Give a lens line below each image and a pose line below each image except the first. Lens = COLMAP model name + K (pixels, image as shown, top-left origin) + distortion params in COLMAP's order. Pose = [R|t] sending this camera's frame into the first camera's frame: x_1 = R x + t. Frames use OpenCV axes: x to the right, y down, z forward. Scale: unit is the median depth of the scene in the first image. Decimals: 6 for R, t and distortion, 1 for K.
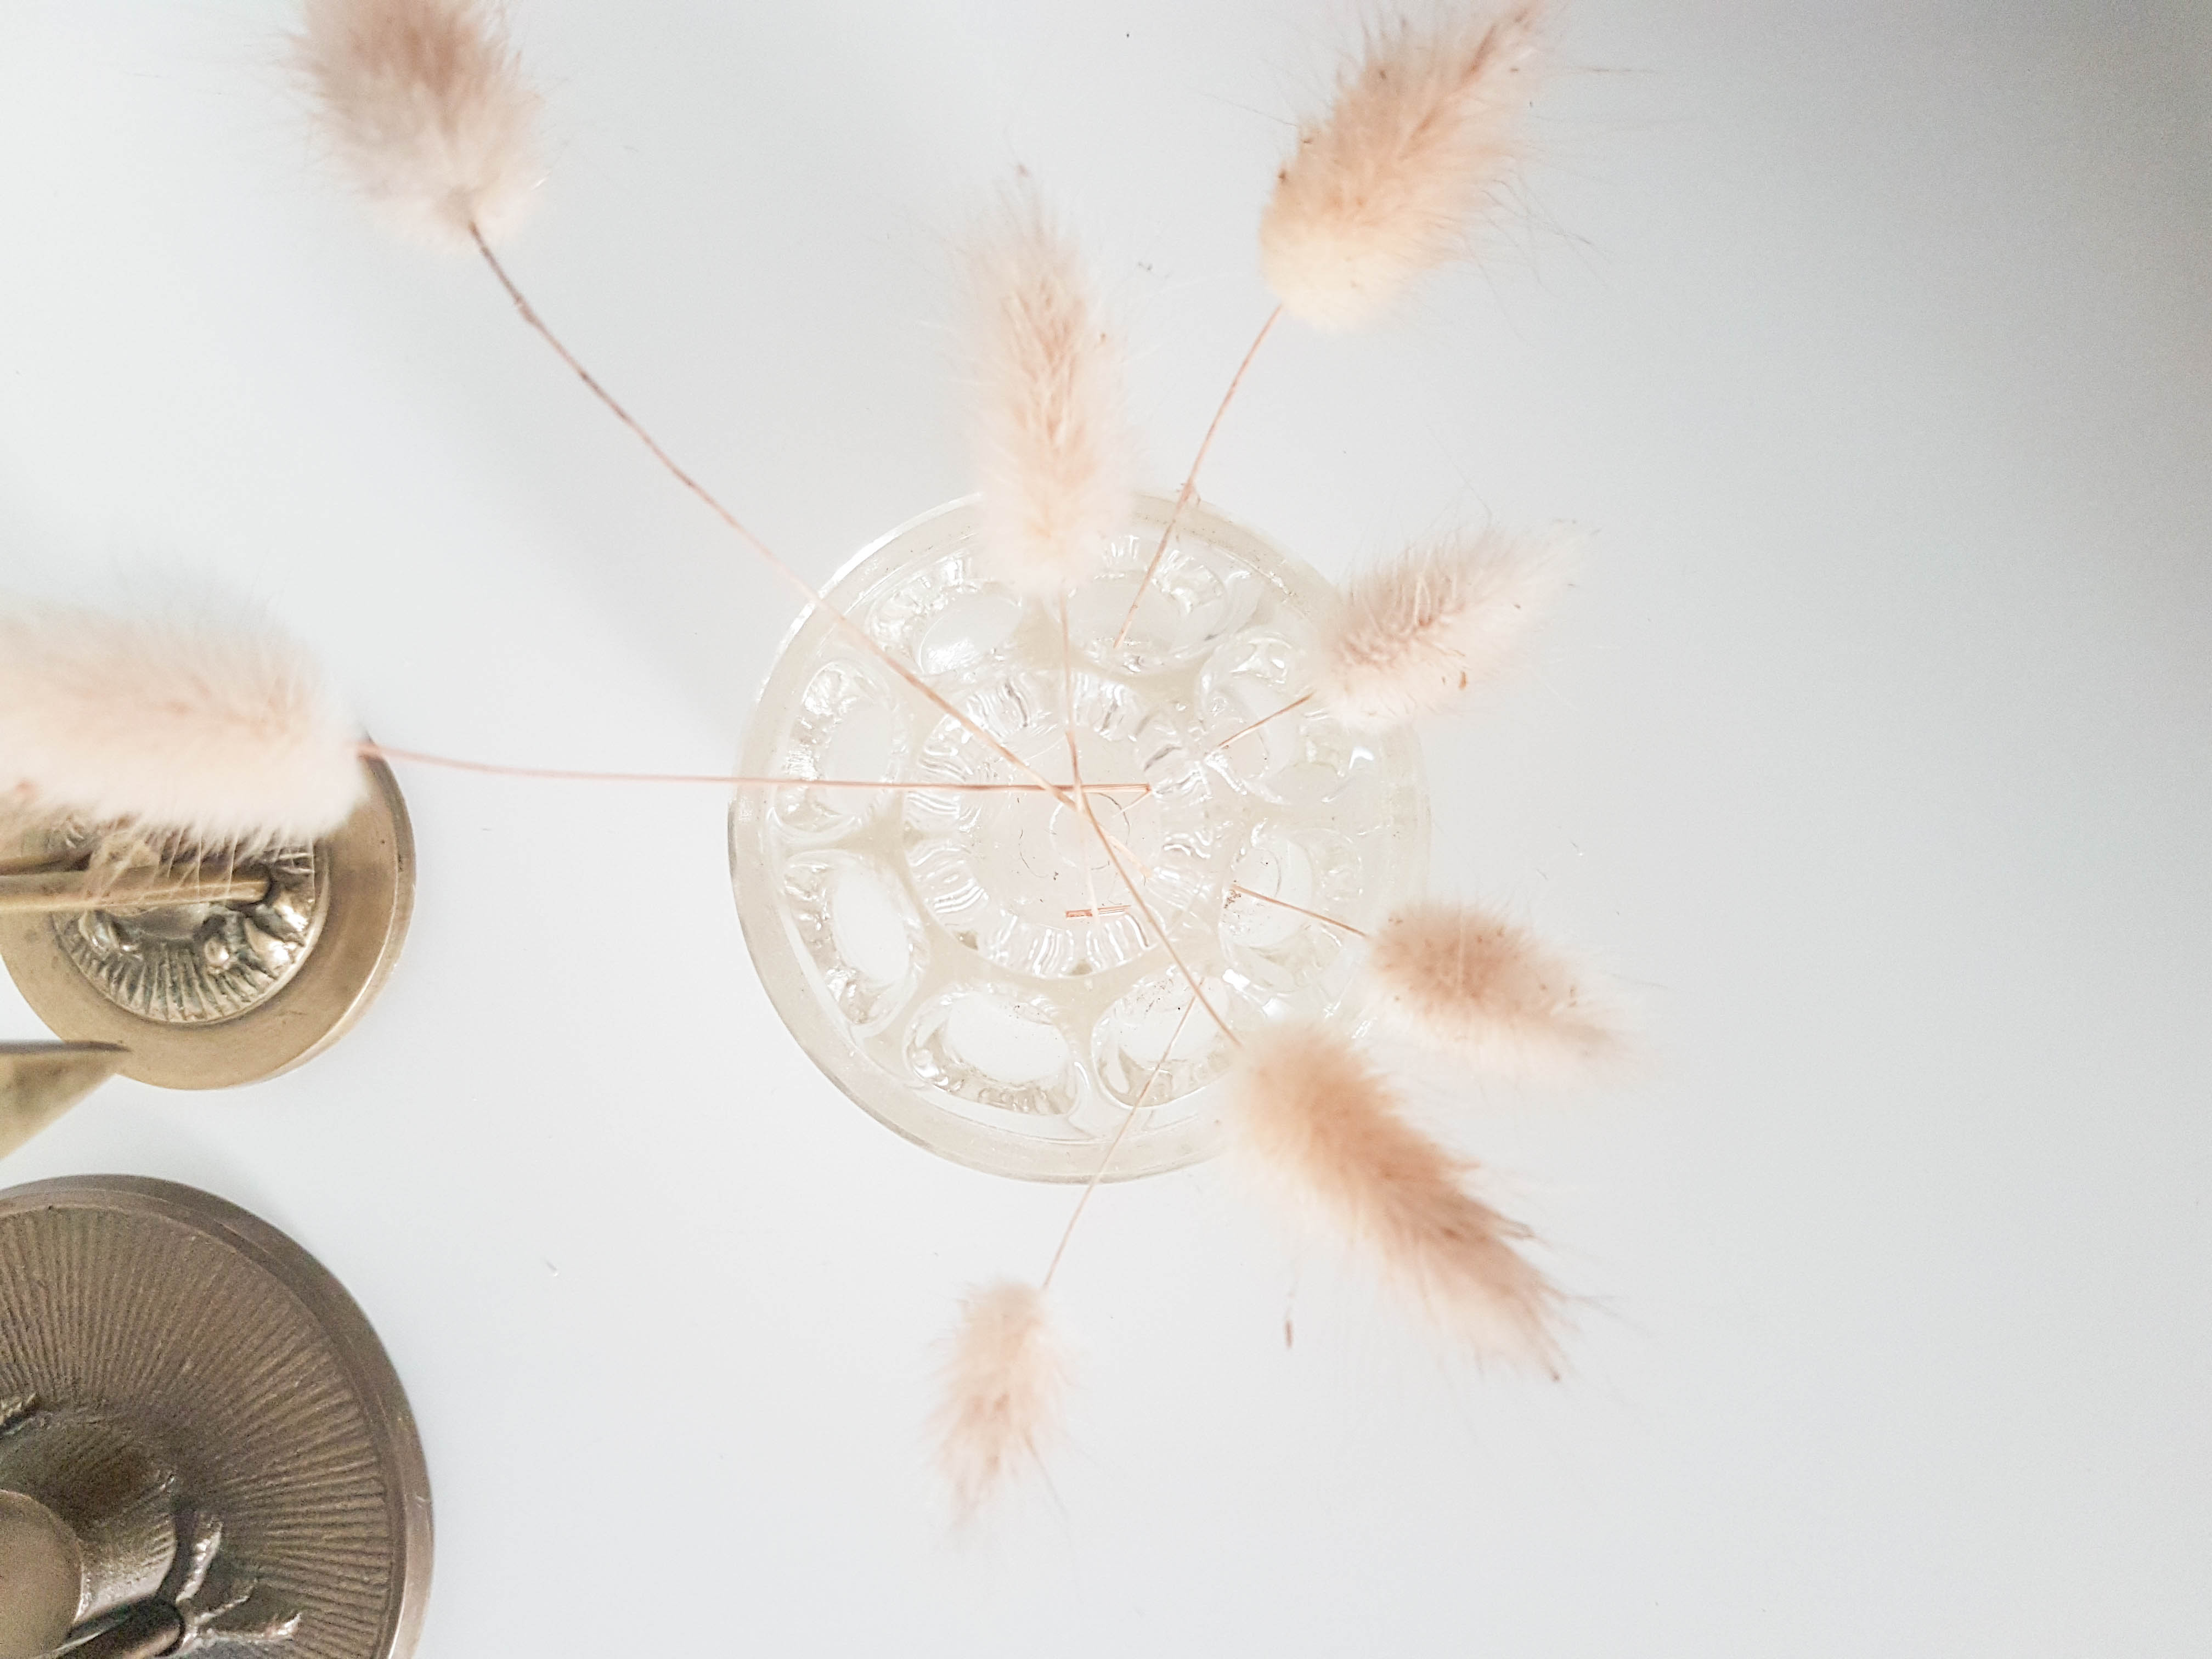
lens RADIAL K [[1738.3, 0, 1111.6], [0, 1738.3, 868.4], [0, 0, 1]] dist [-0.048176, -0.005512]
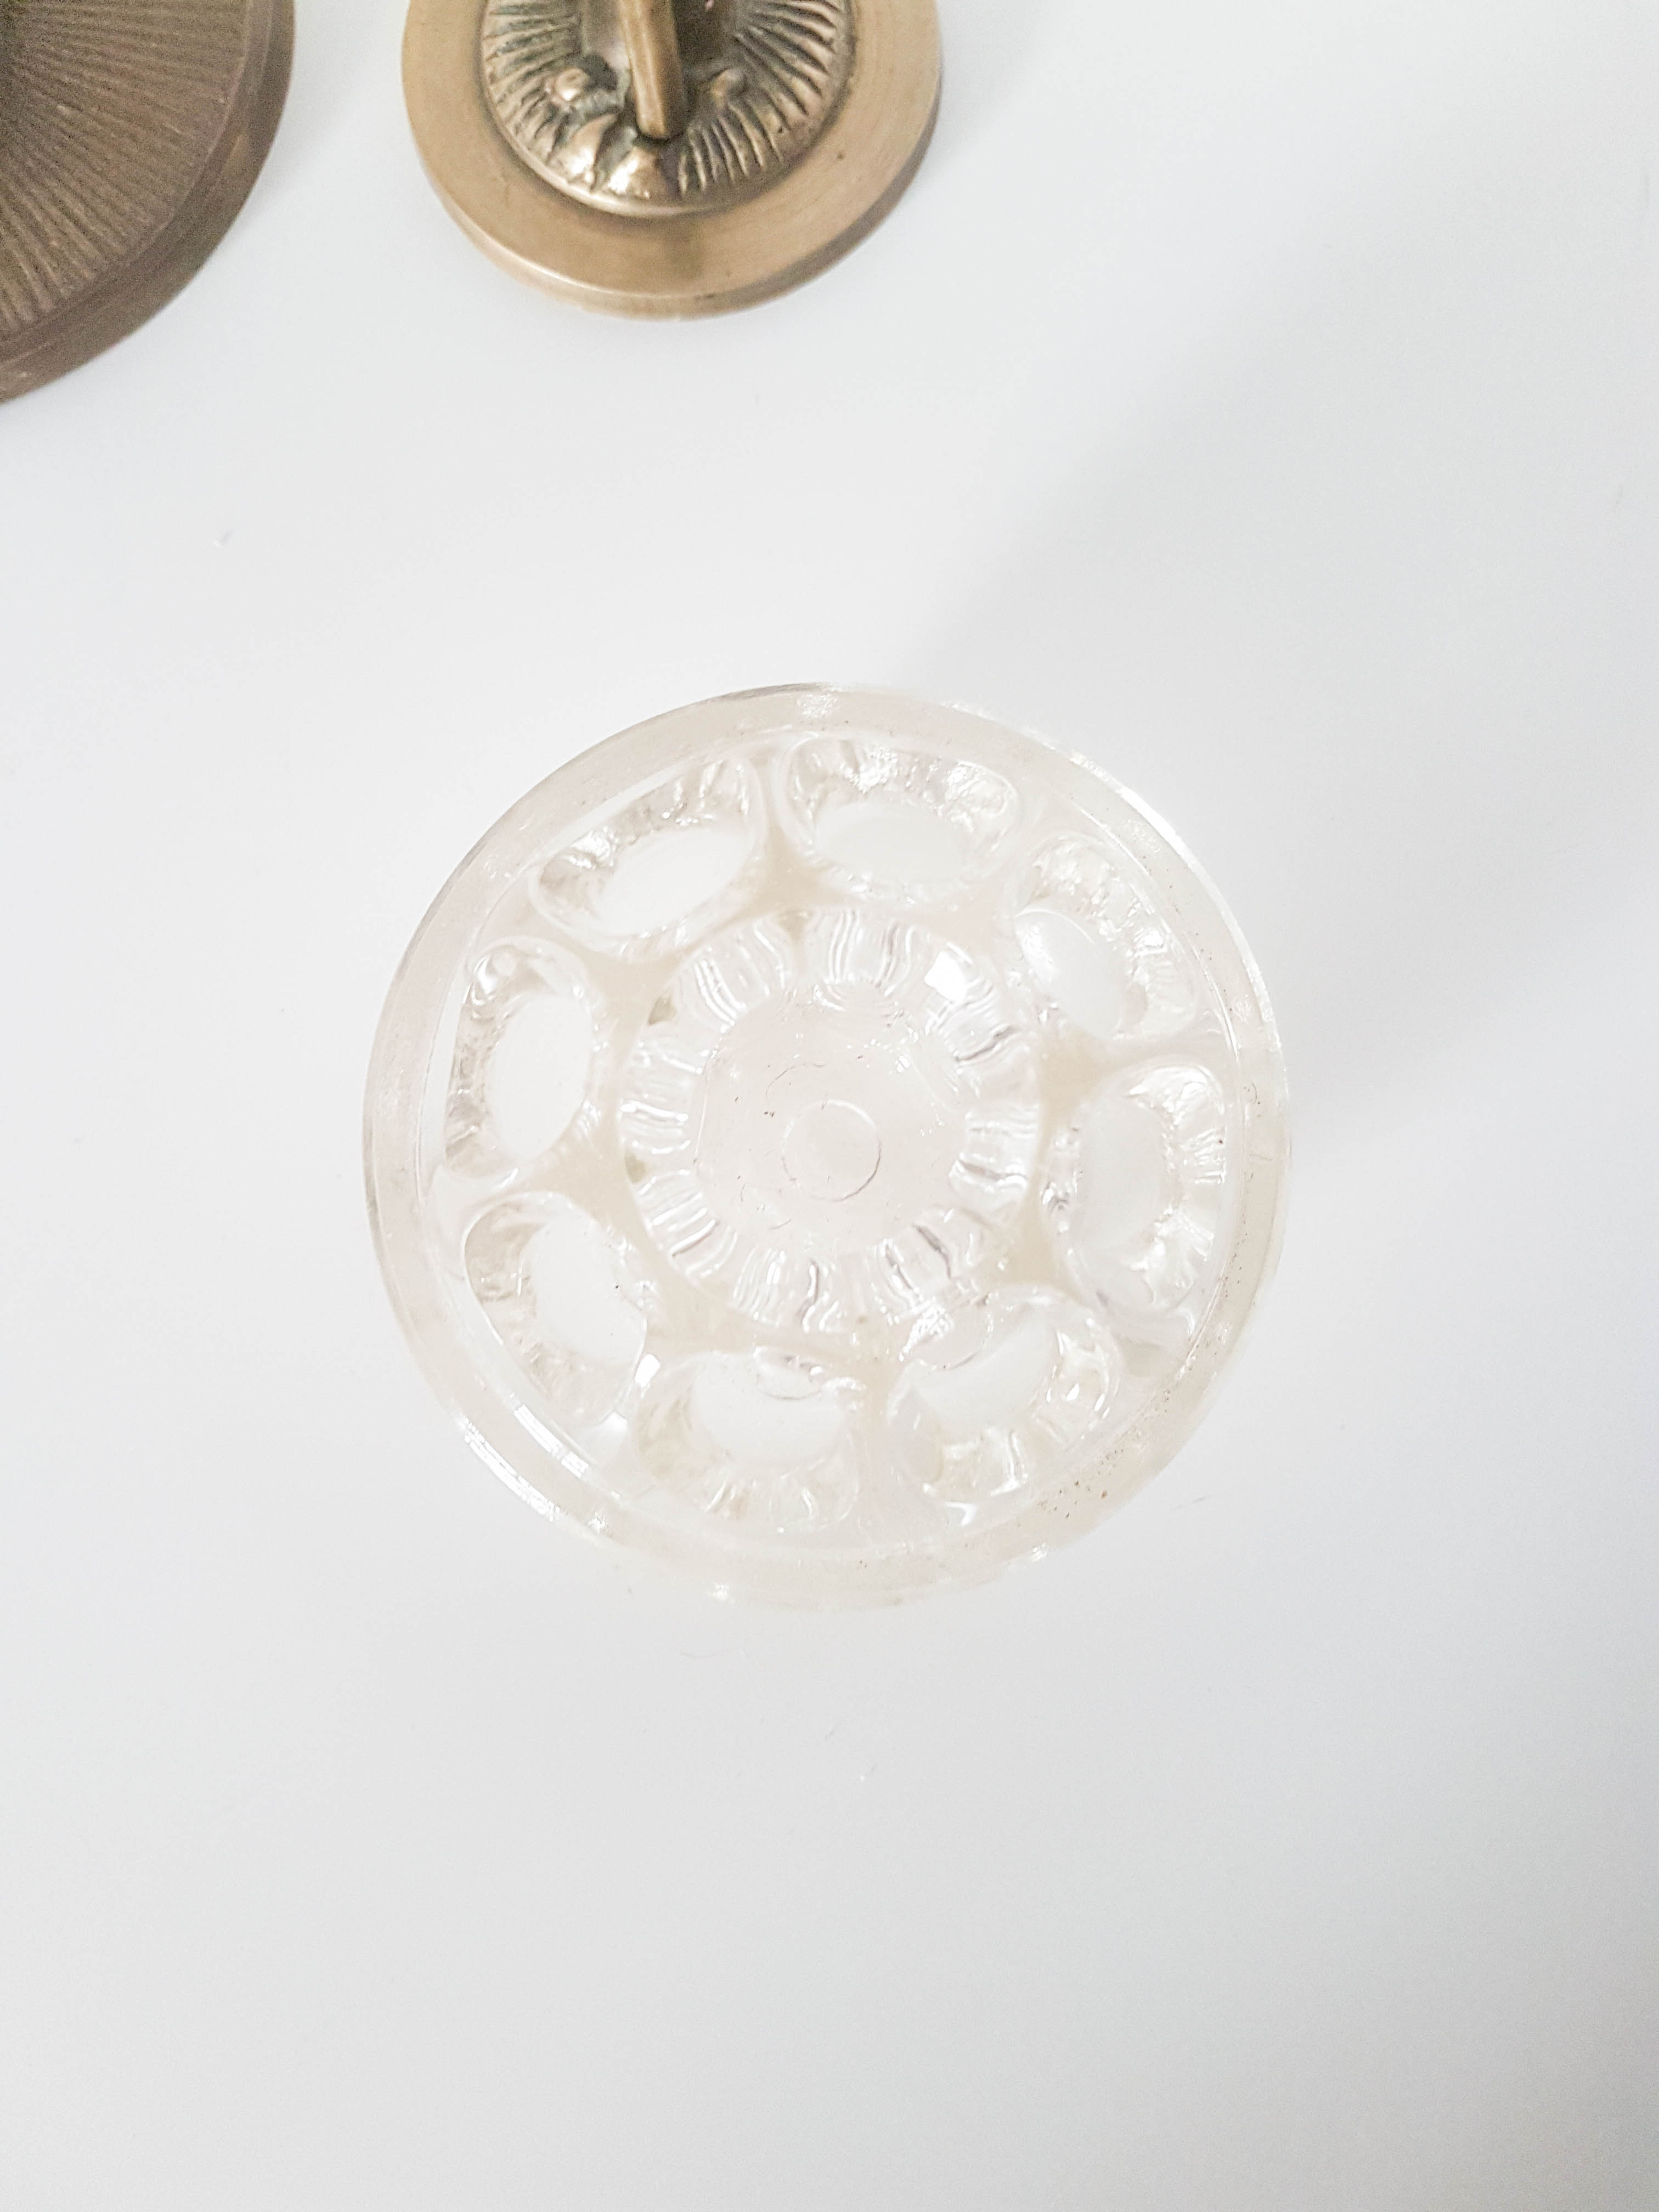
lens RADIAL K [[1738.3, 0, 764.5], [0, 1738.3, 1097.5], [0, 0, 1]] dist [-0.048176, -0.005512]
pose [[0.096972, 0.994772, -0.032029, -0.014657], [-0.994992, 0.097676, 0.021197, -0.011753], [0.024215, 0.029813, 0.999262, 0.215536]]
